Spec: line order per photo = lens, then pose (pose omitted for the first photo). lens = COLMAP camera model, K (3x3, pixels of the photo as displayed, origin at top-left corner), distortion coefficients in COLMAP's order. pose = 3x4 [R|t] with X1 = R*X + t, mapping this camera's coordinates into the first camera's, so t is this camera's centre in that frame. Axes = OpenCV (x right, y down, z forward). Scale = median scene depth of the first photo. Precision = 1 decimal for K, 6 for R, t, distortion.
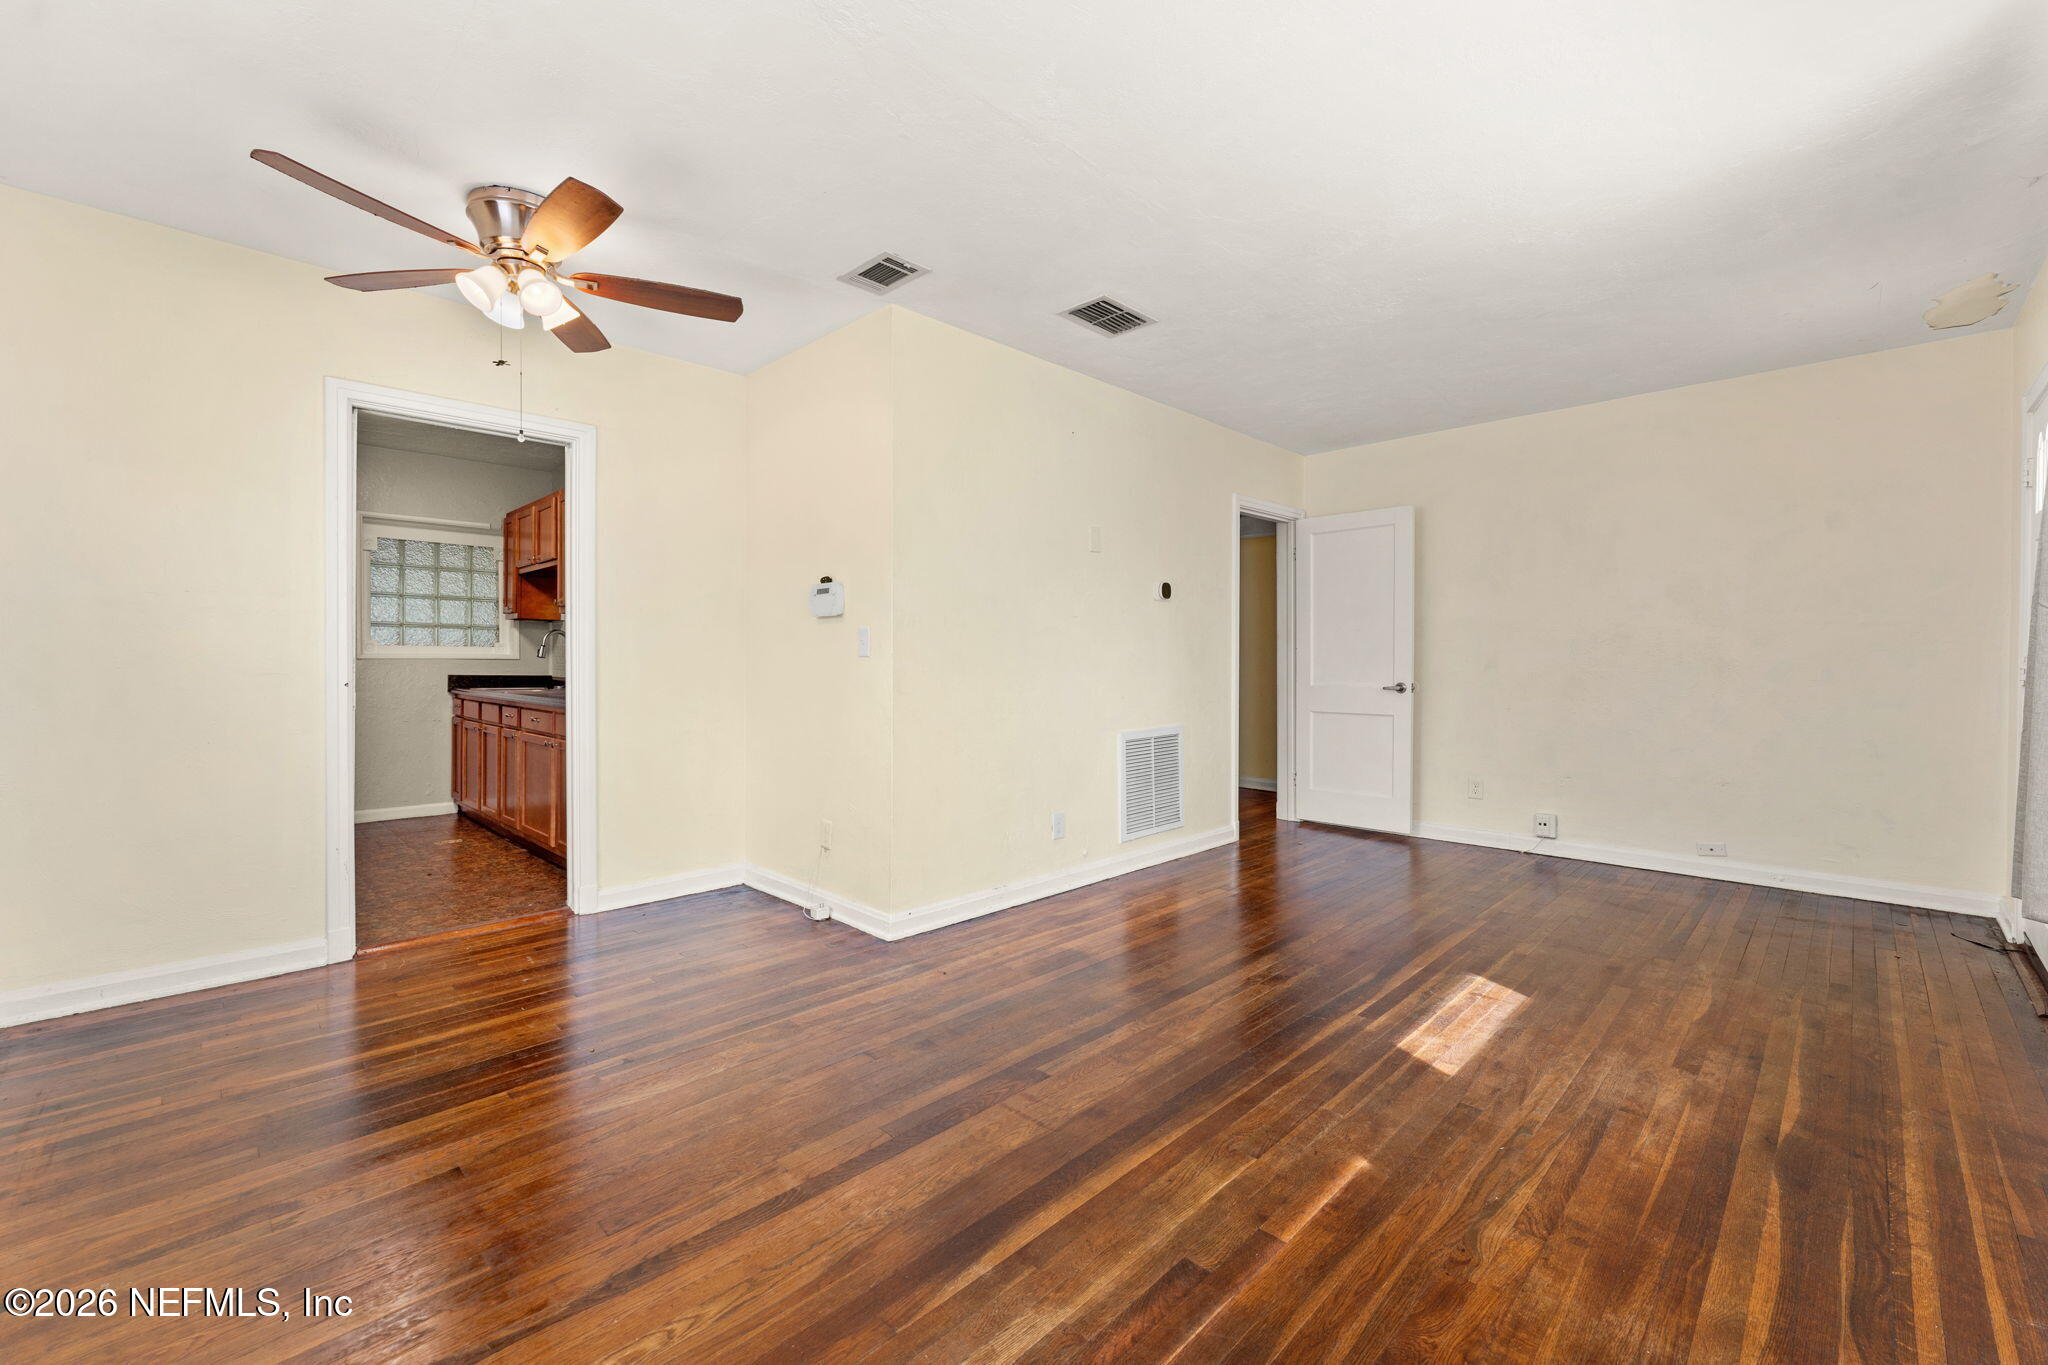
lens RADIAL K [[840.5, 0, 1030.6], [0, 840.5, 670.6], [0, 0, 1]] dist [-0.001958, -0.000434]
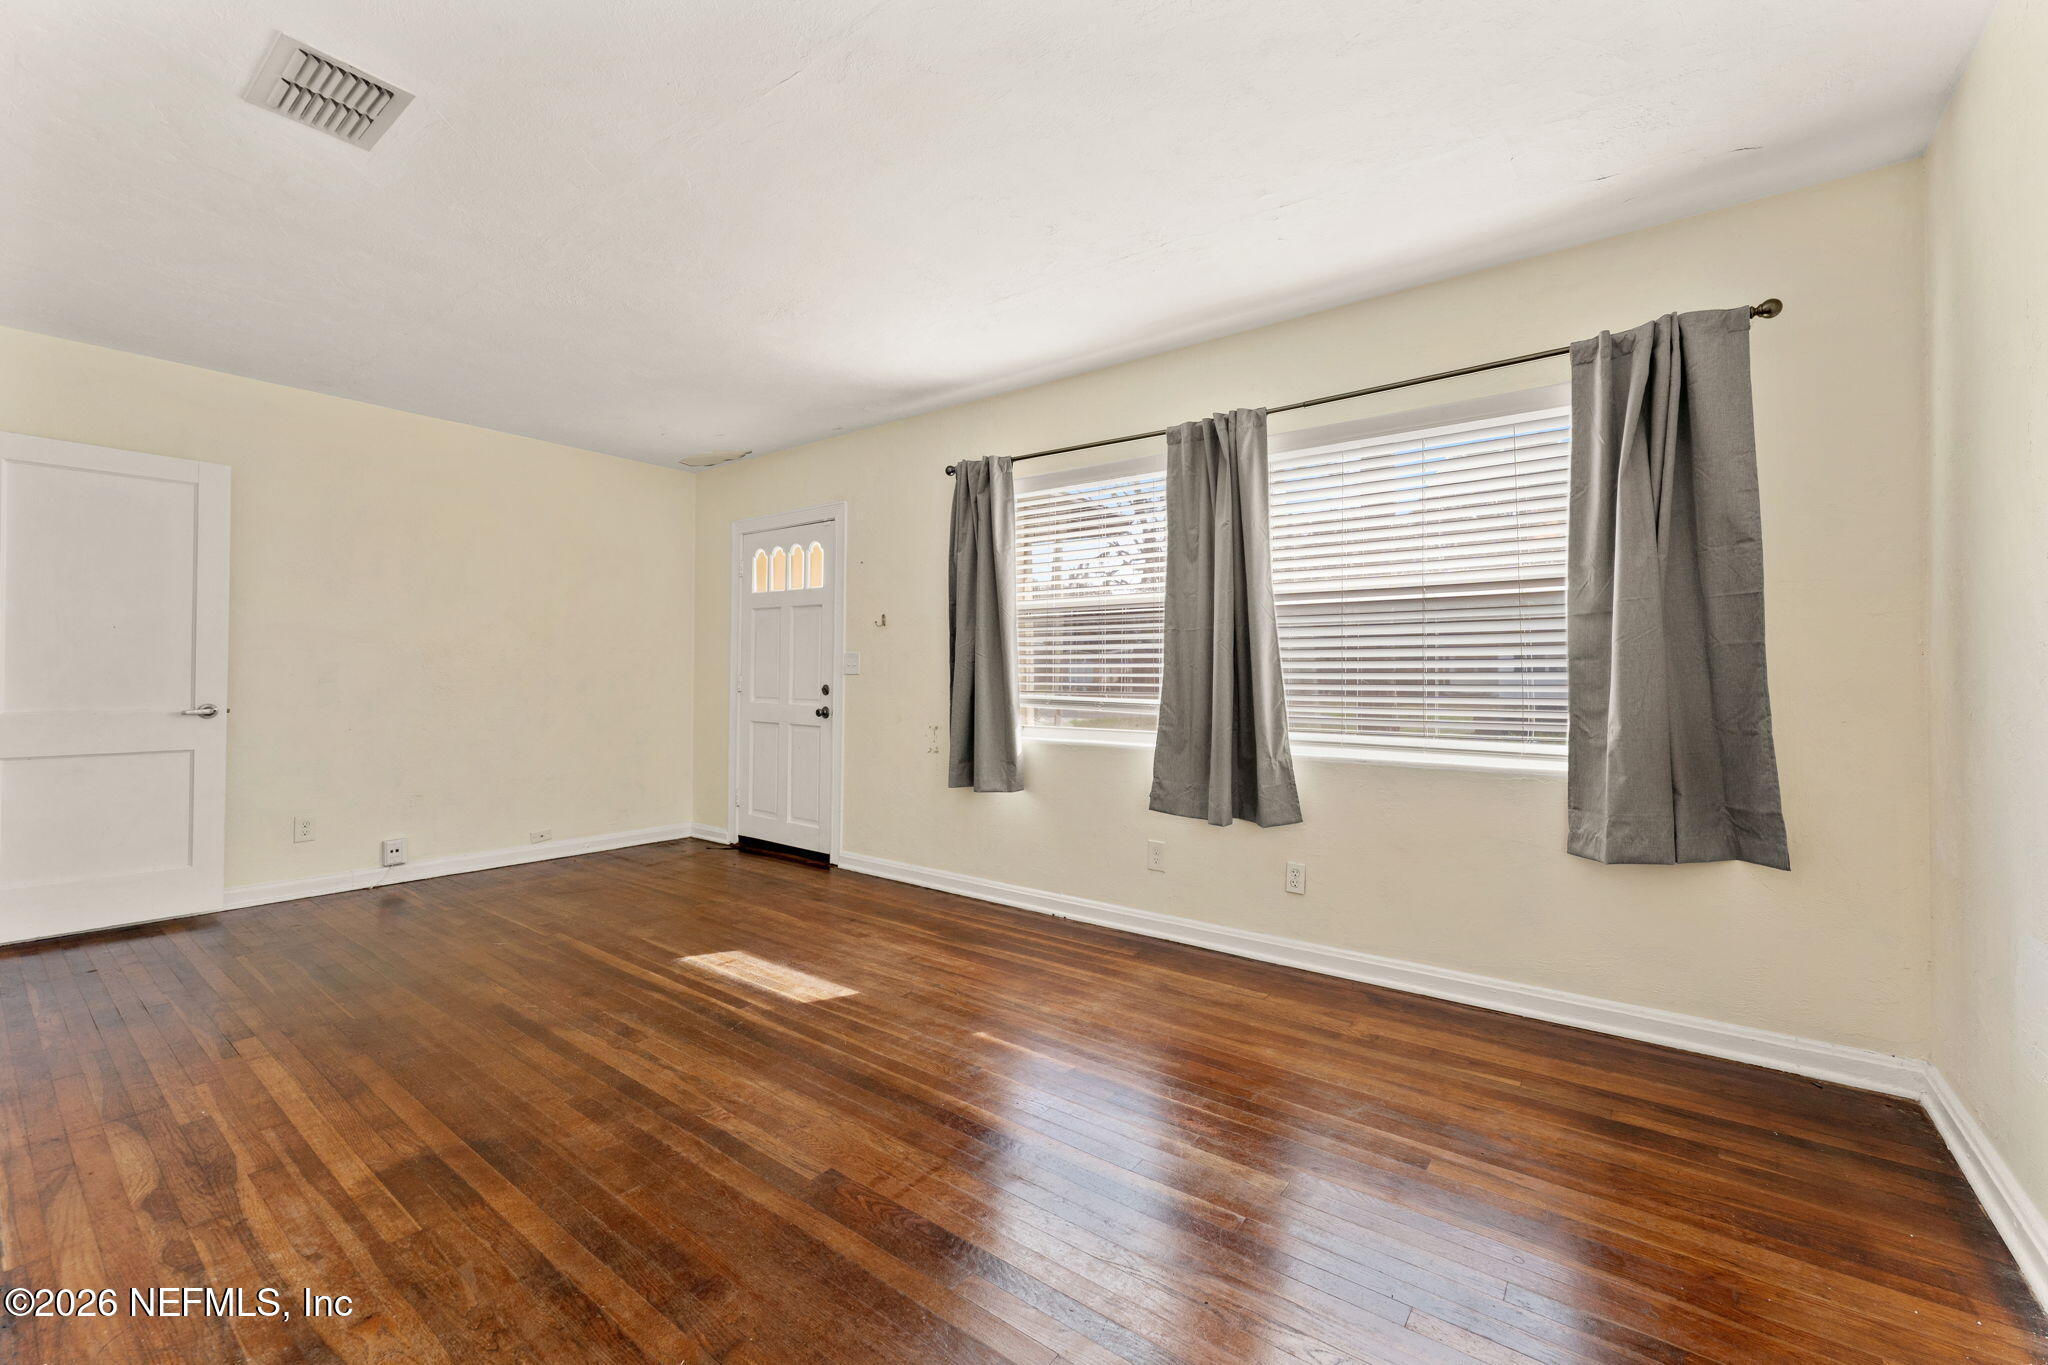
lens RADIAL K [[840.5, 0, 1017.8], [0, 840.5, 660.0], [0, 0, 1]] dist [-0.001958, -0.000434]
pose [[-0.117925, 0.021705, 0.992785, -0.777967], [0.005189, 0.999761, -0.021241, -0.008941], [-0.993009, 0.002646, -0.118009, 0.835596]]
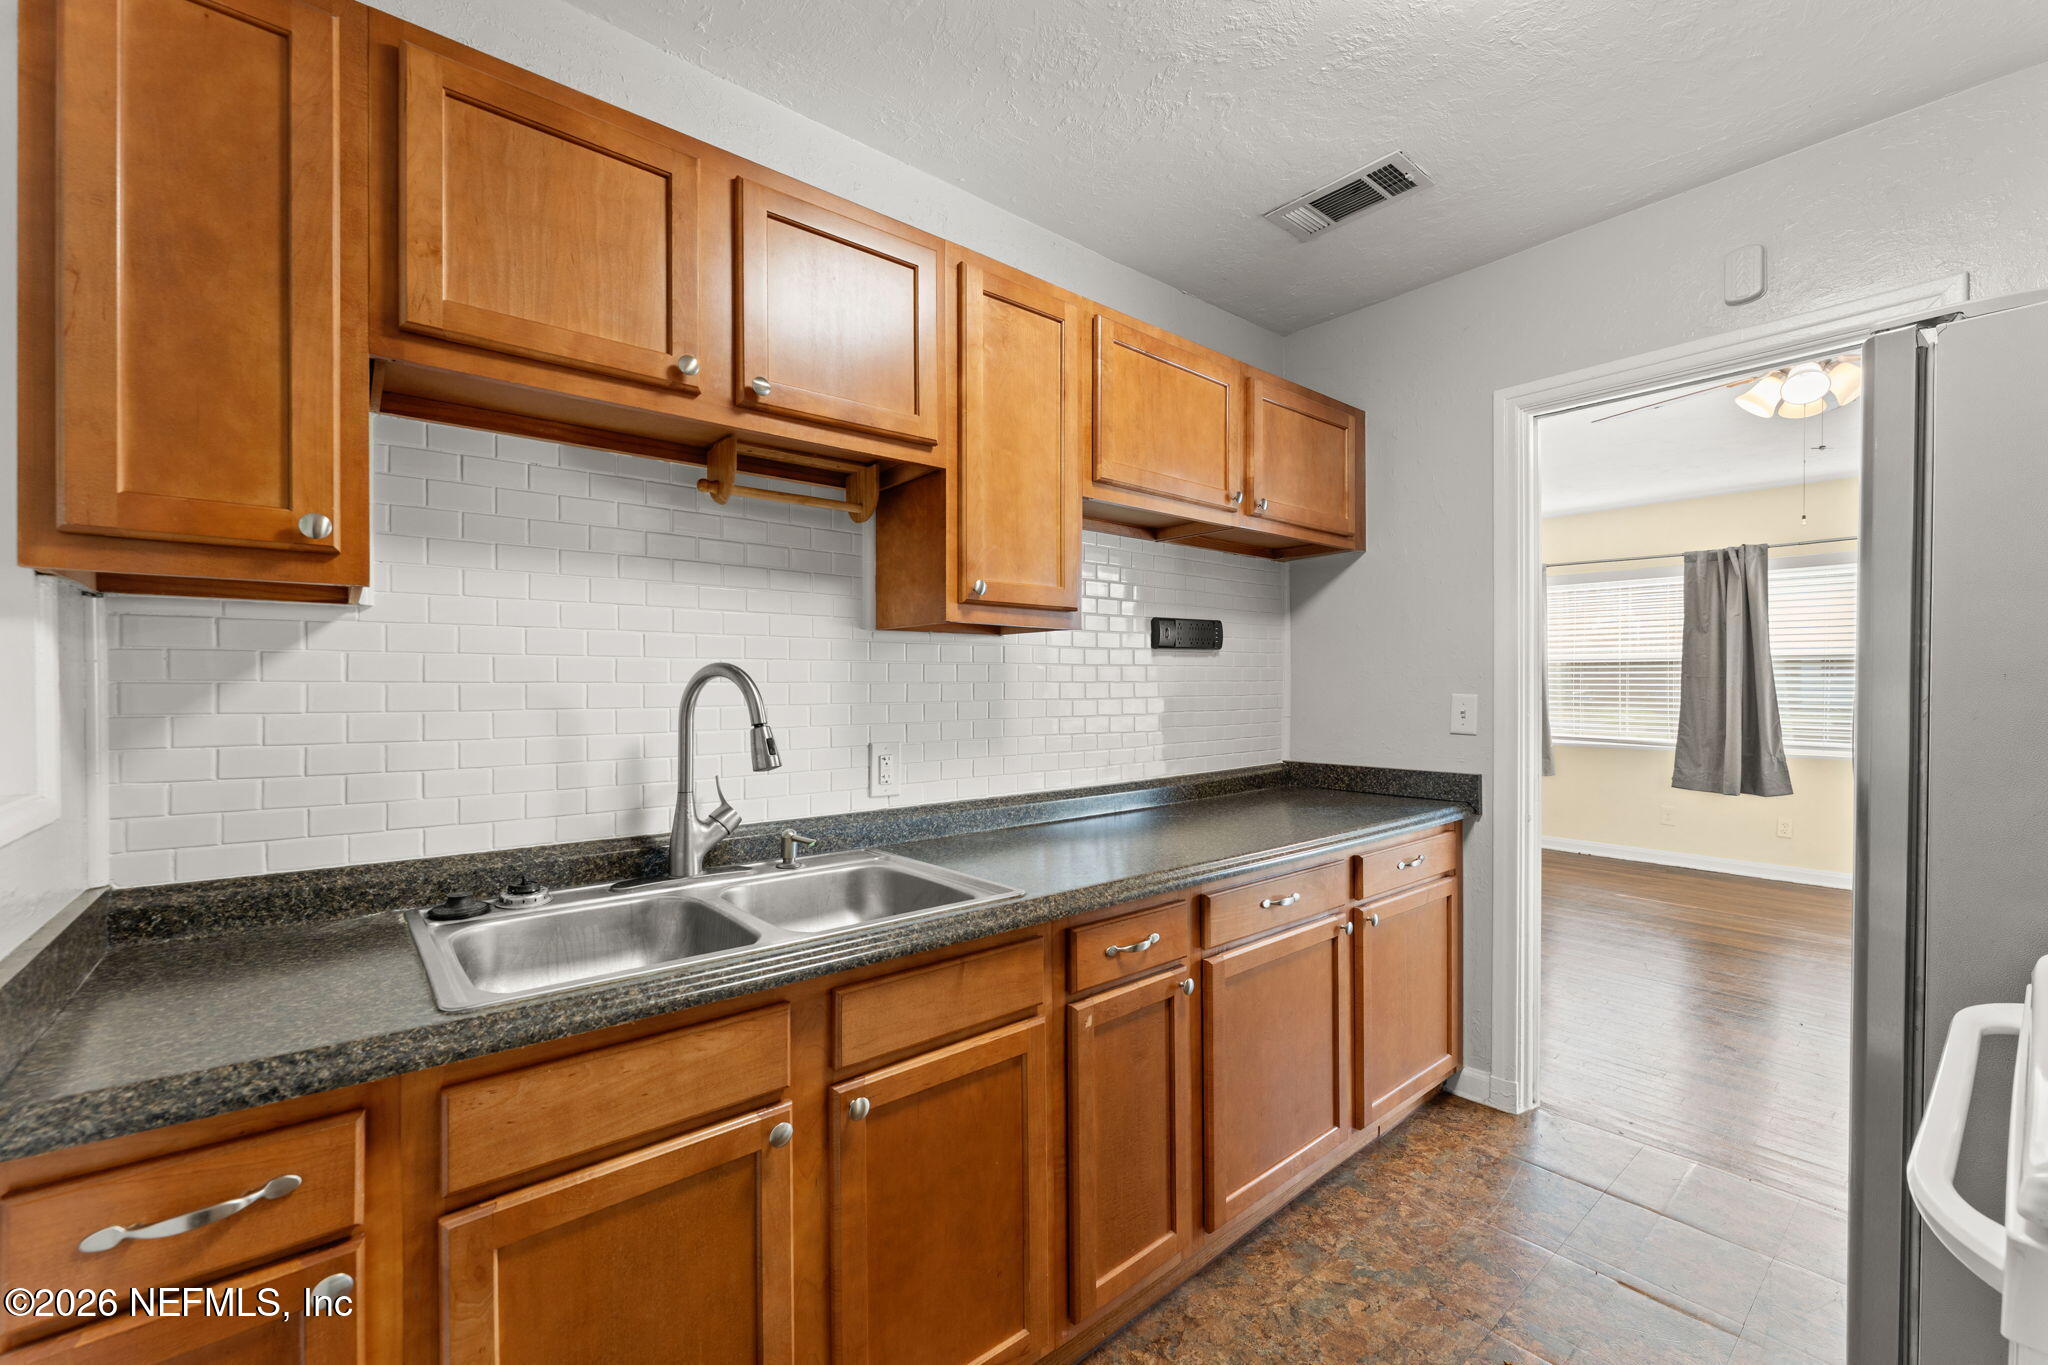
lens RADIAL K [[840.5, 0, 1039.3], [0, 840.5, 684.8], [0, 0, 1]] dist [-0.001958, -0.000434]
pose [[0.088169, 0.004344, 0.996096, -1.862002], [0.008098, 0.999954, -0.005078, -0.069505], [-0.996073, 0.008514, 0.088130, 1.991638]]
